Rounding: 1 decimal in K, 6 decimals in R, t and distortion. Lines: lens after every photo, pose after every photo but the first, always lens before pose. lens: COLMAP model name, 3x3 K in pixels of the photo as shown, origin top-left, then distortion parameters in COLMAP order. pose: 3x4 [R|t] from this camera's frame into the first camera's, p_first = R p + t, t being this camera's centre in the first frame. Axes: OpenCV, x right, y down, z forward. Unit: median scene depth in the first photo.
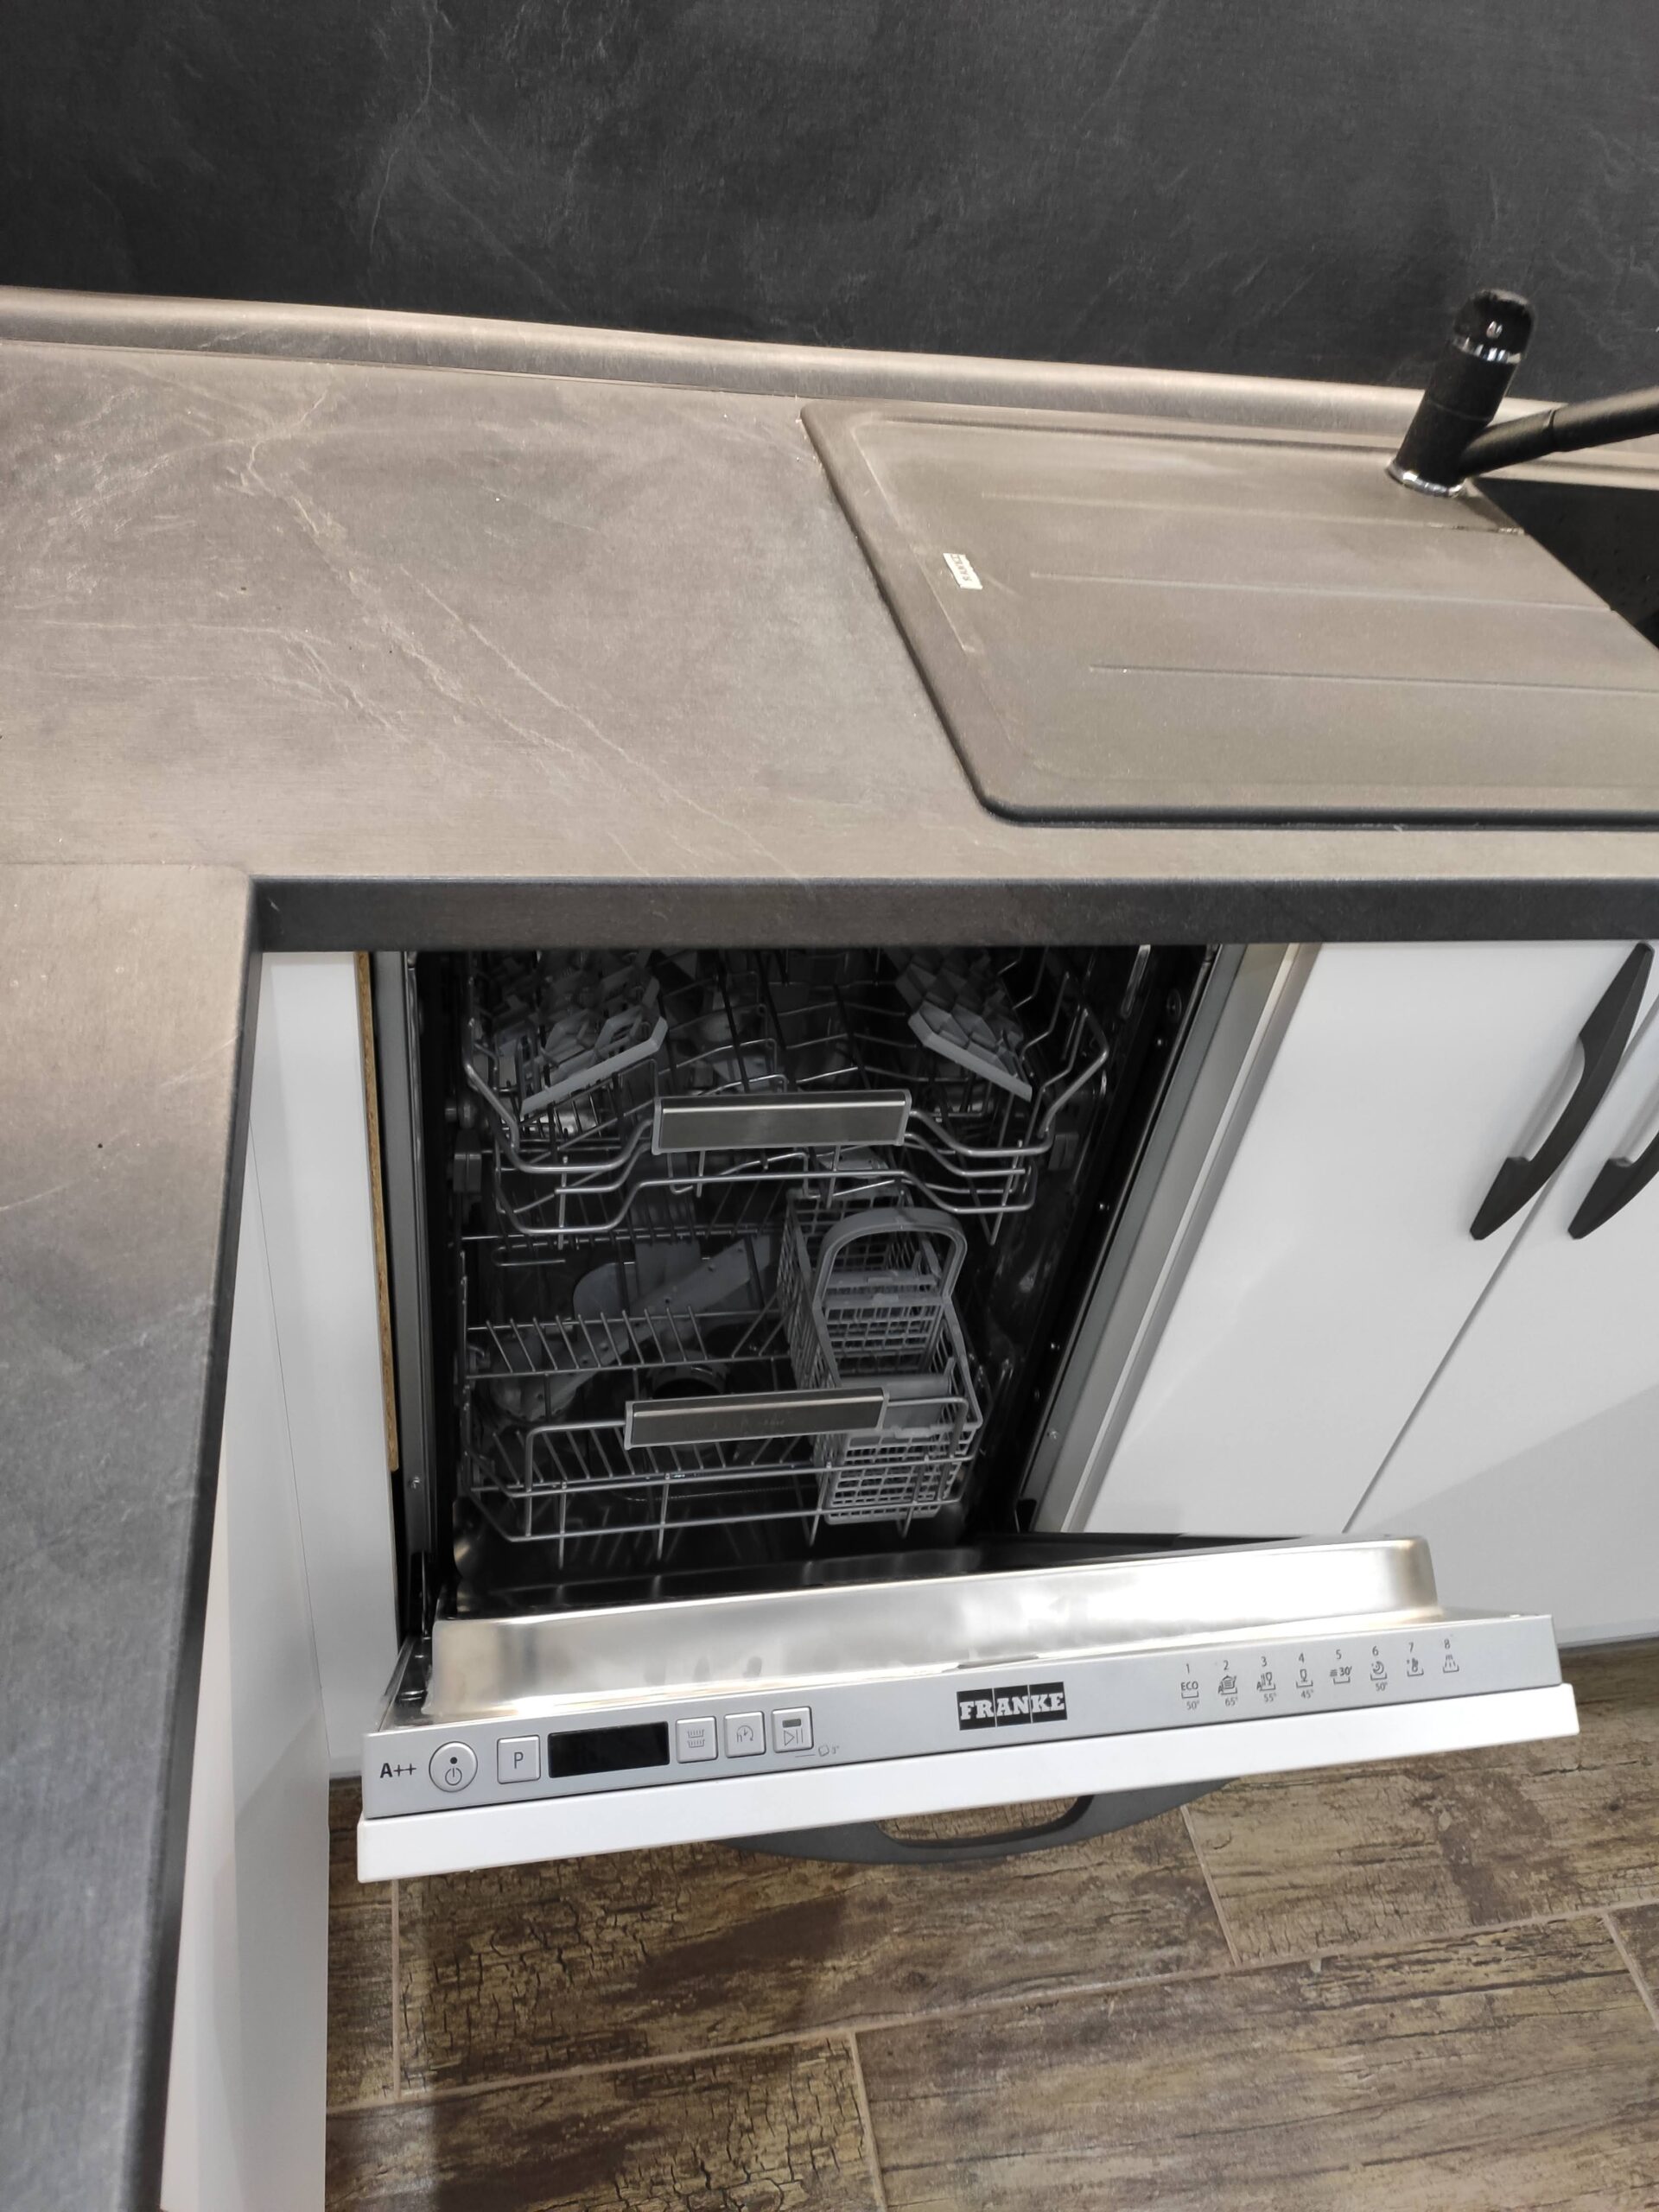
lens RADIAL K [[1691.9, 0, 840.8], [0, 1691.9, 1109.9], [0, 0, 1]] dist [0.031322, -0.059145]
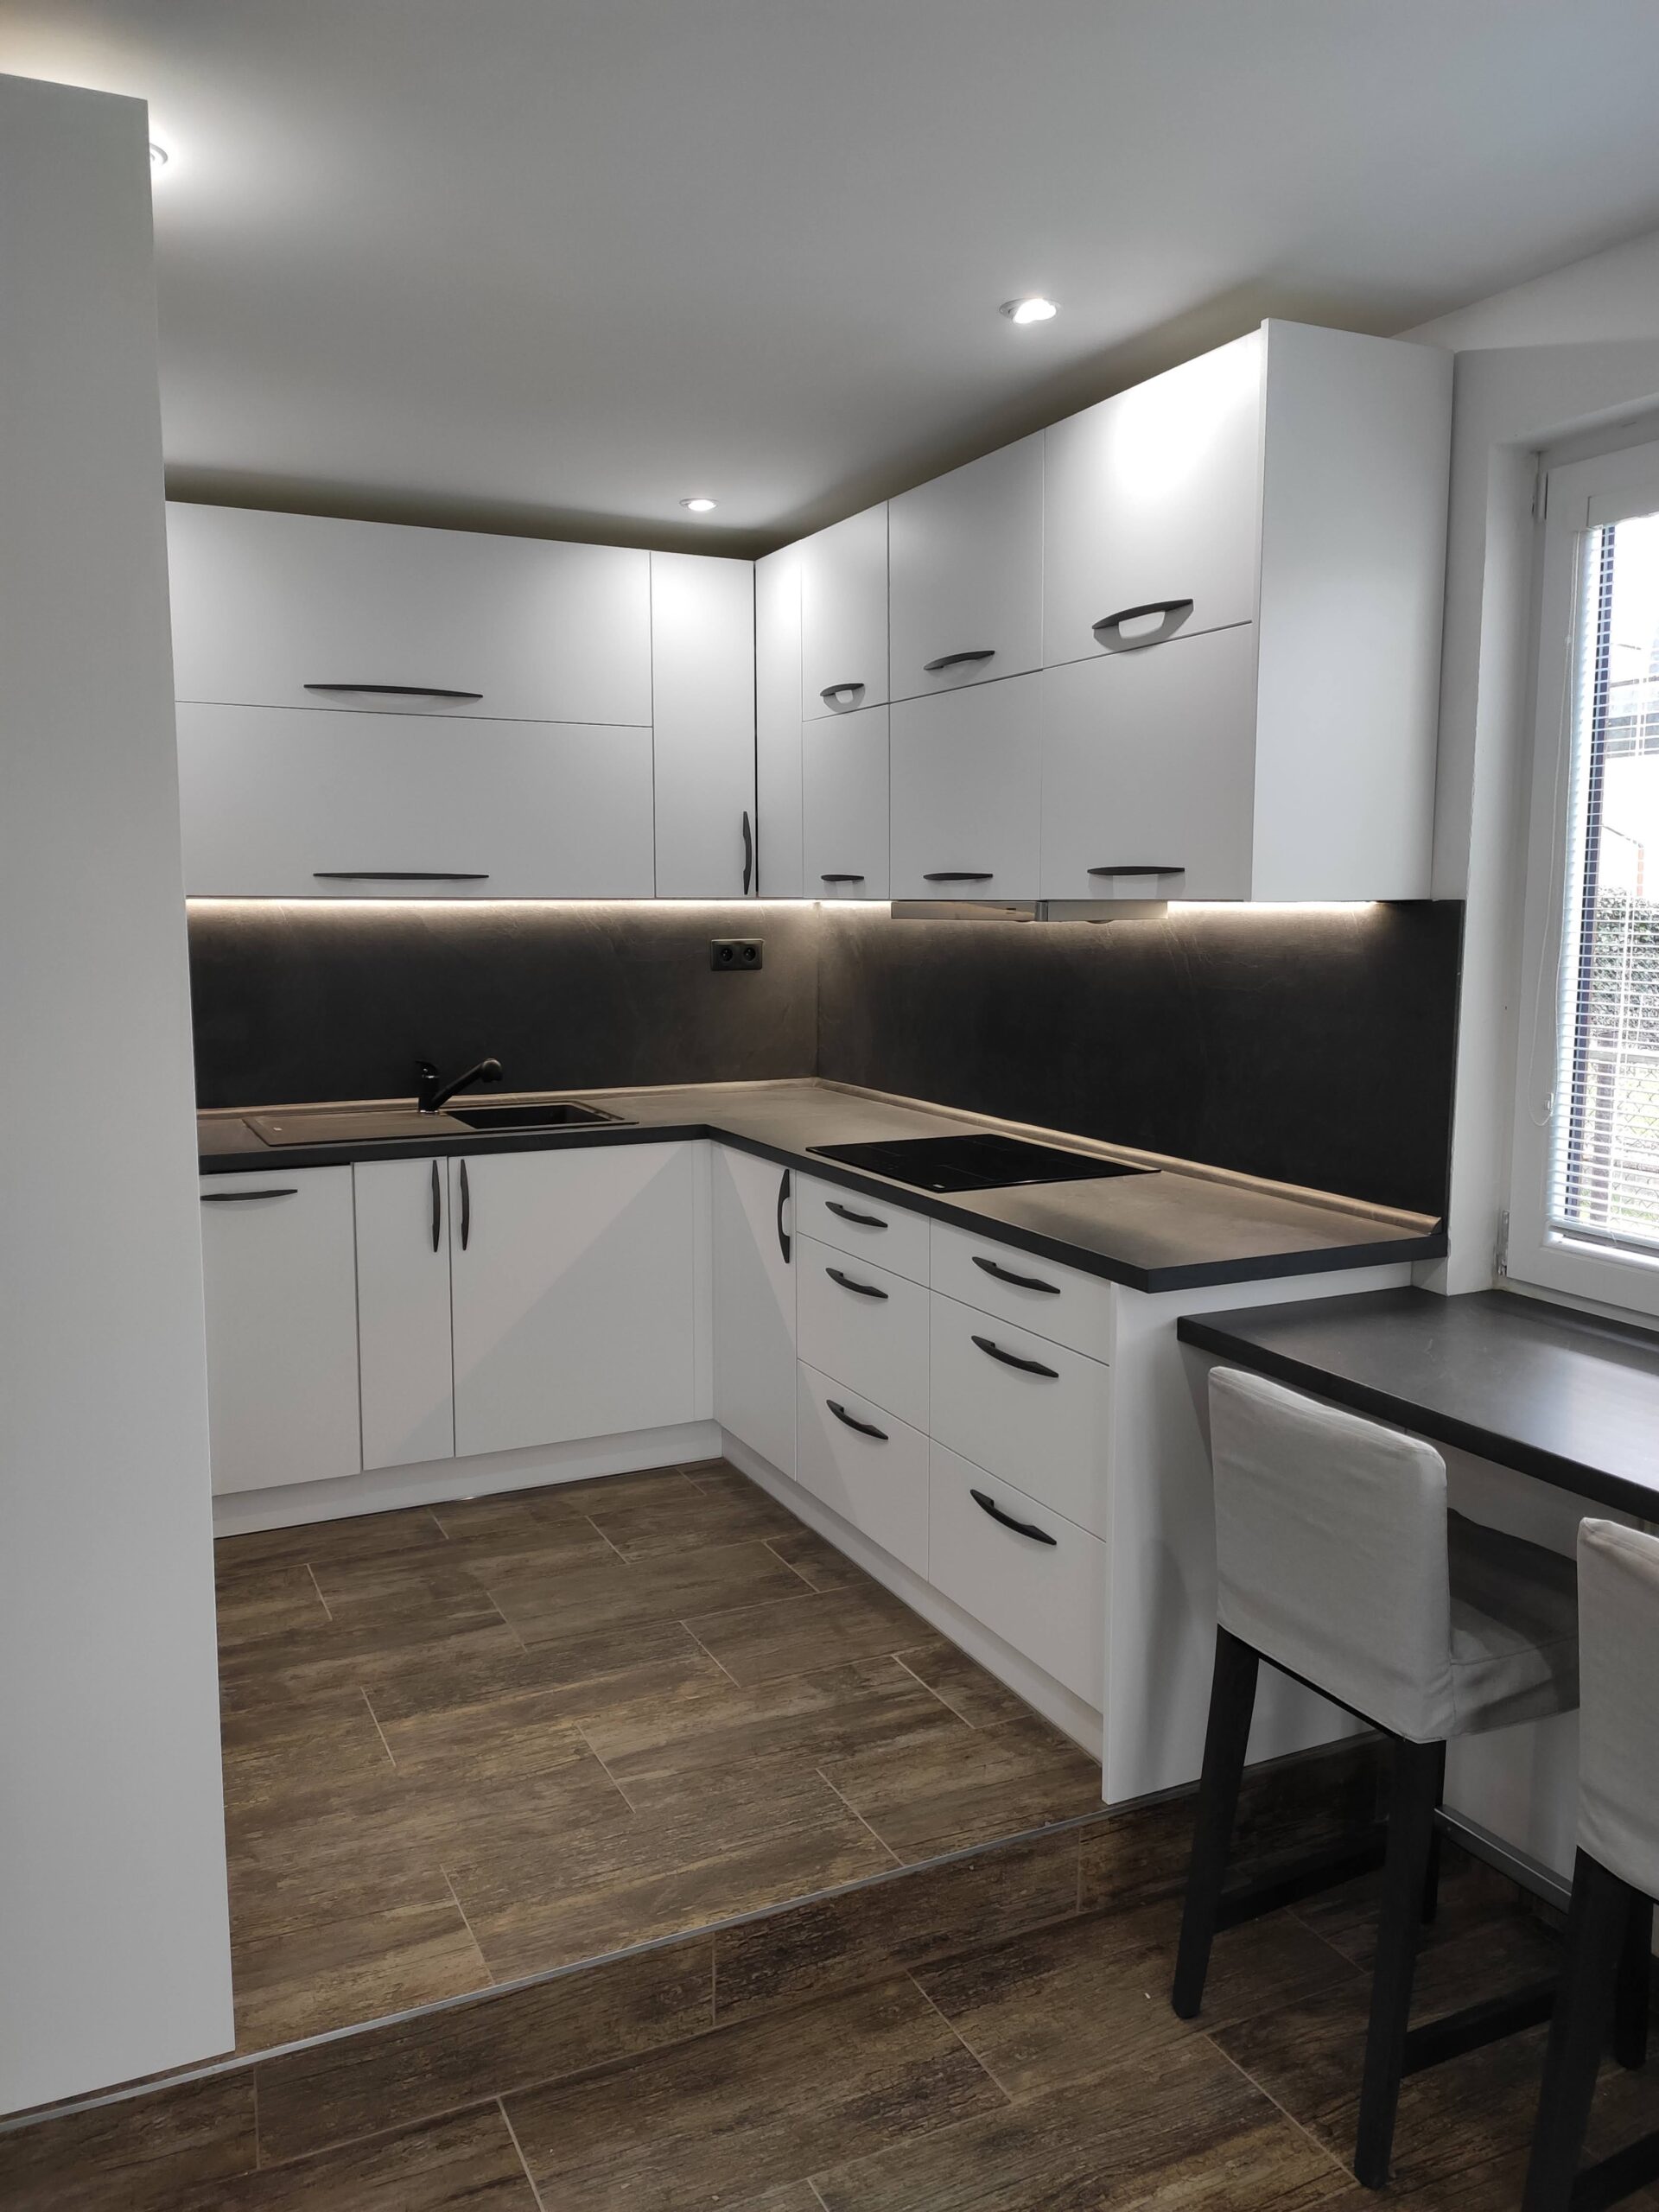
lens RADIAL K [[1651.2, 0, 834.9], [0, 1651.2, 1100.1], [0, 0, 1]] dist [0.092044, -0.137893]
pose [[0.956631, -0.163261, 0.241251, 0.332349], [0.270053, 0.807544, -0.524351, 1.750094], [-0.109215, 0.566761, 0.816611, -2.065435]]
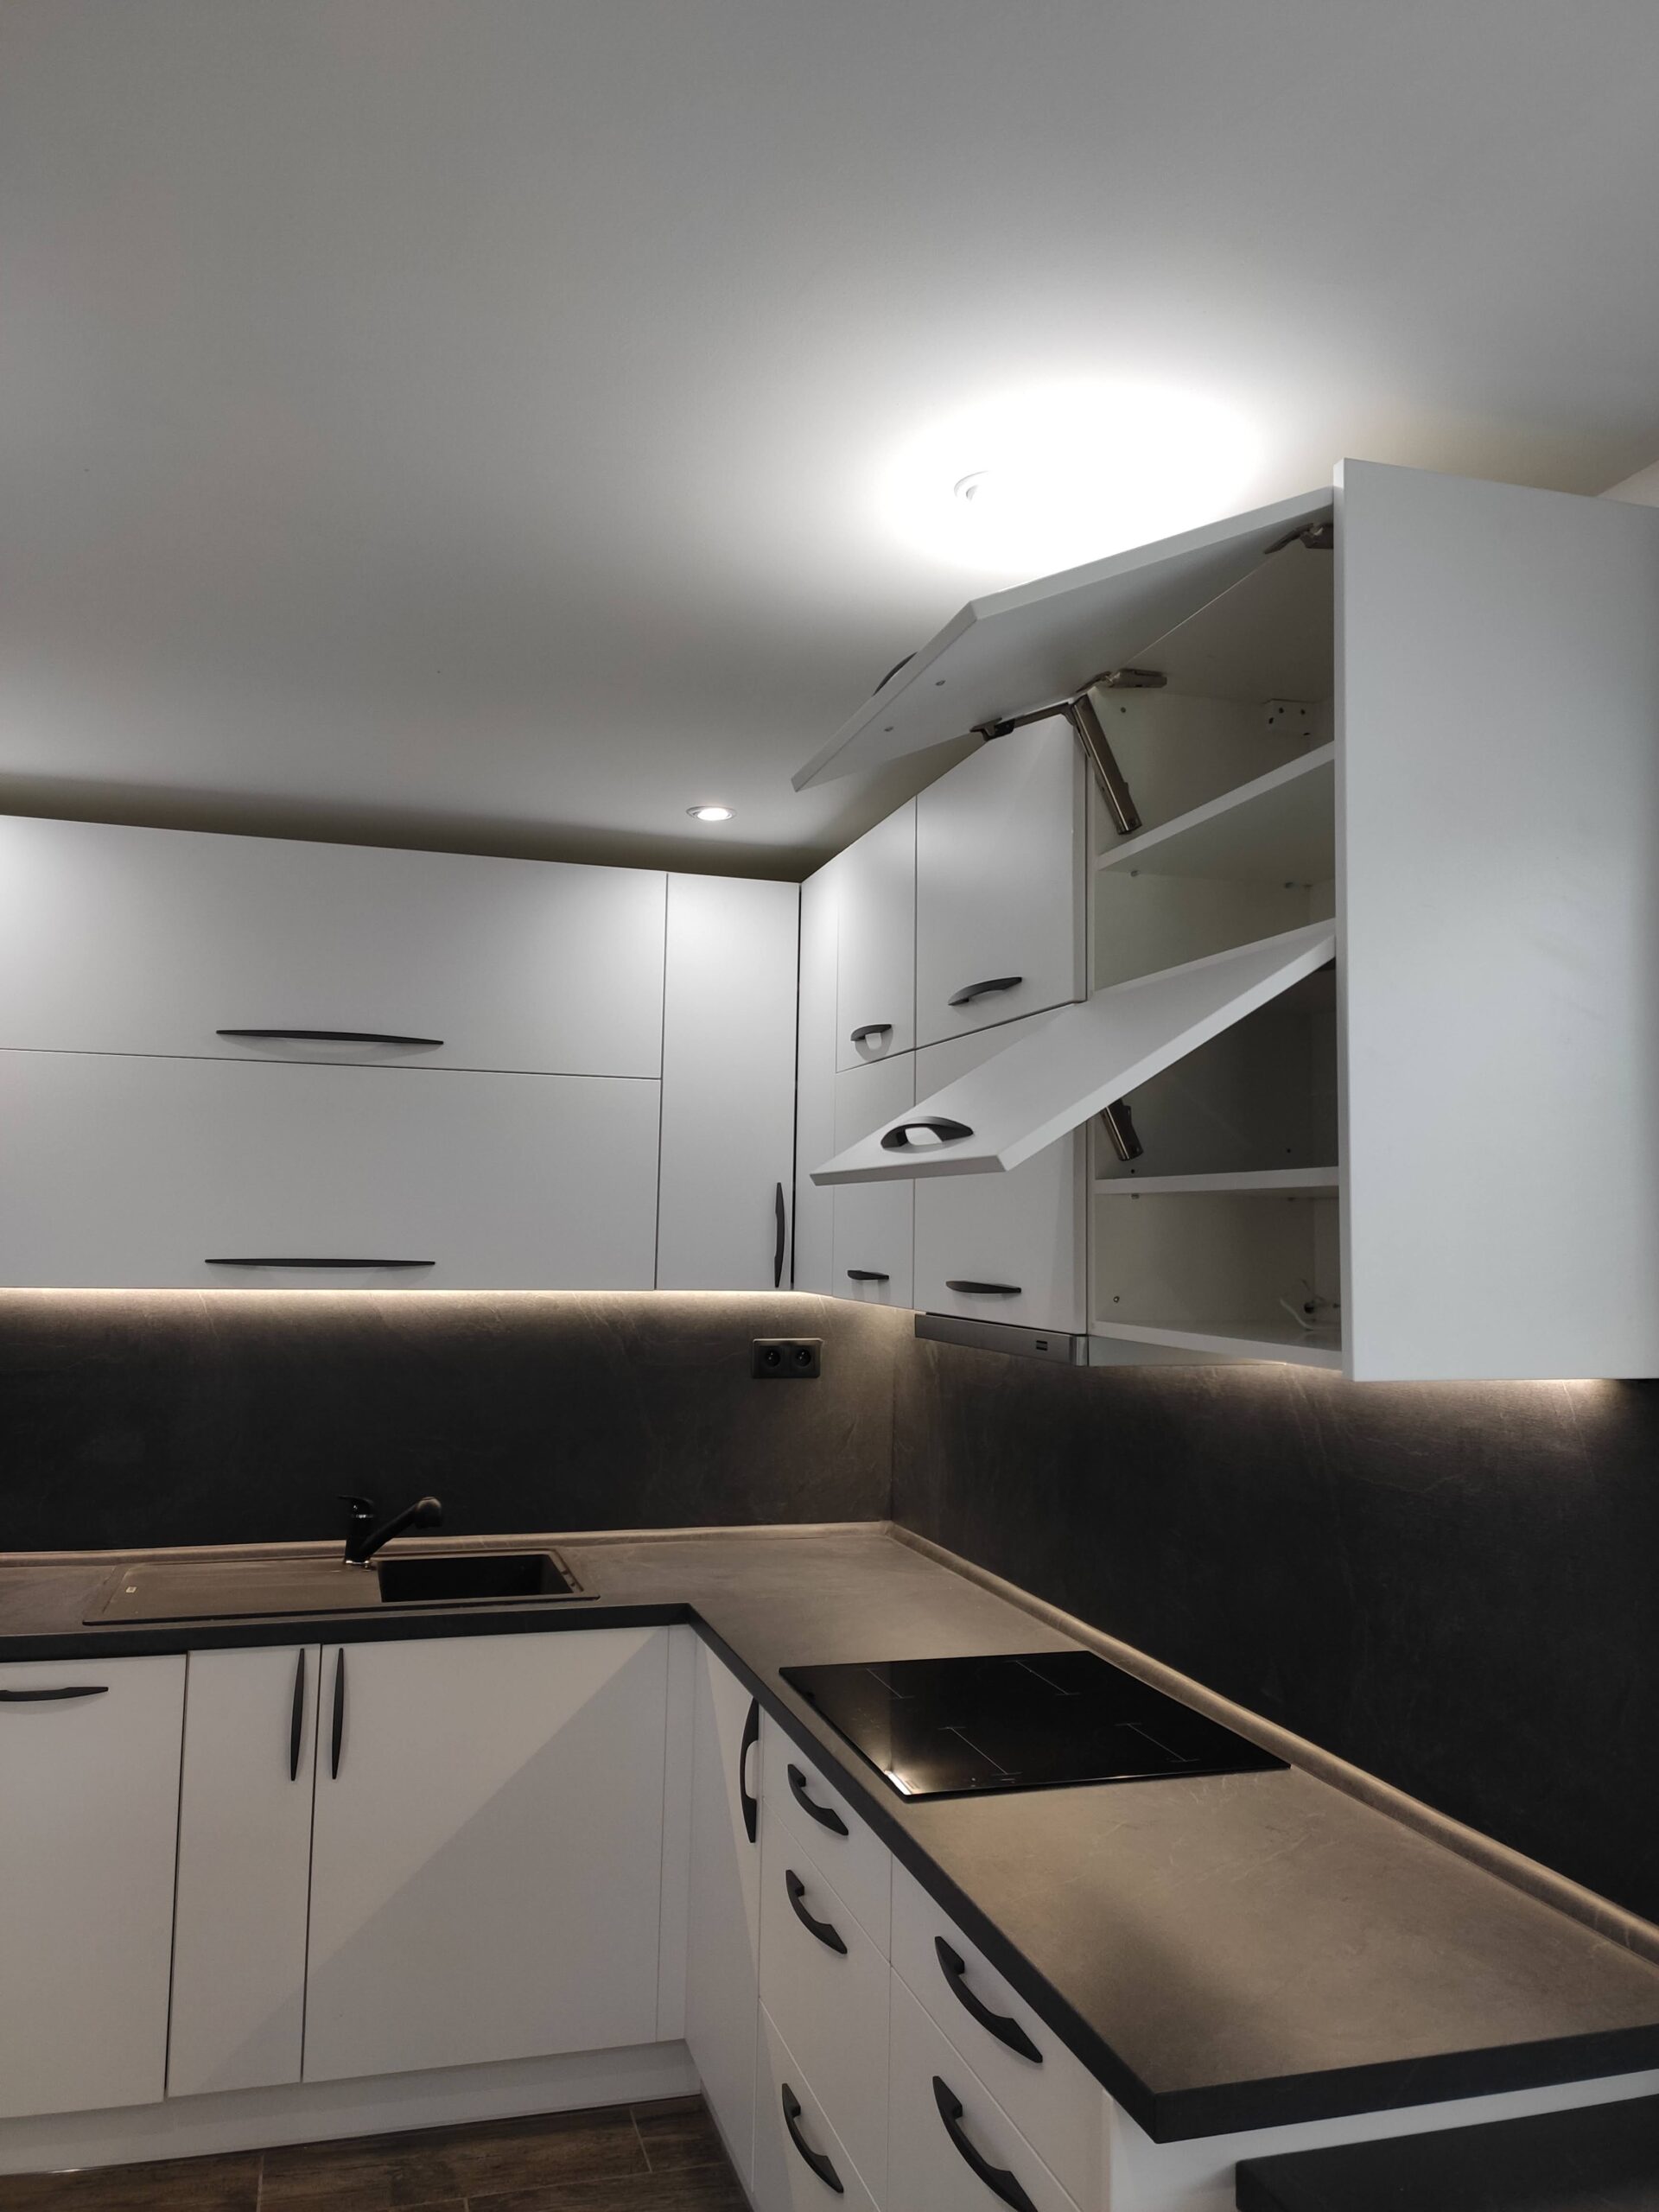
lens RADIAL K [[1644.1, 0, 834.1], [0, 1644.1, 1101.7], [0, 0, 1]] dist [0.086182, -0.119280]
pose [[0.988459, -0.104806, 0.109382, 0.927991], [0.151488, 0.683939, -0.713638, 1.226562], [-0.000017, 0.721972, 0.691922, -1.502259]]
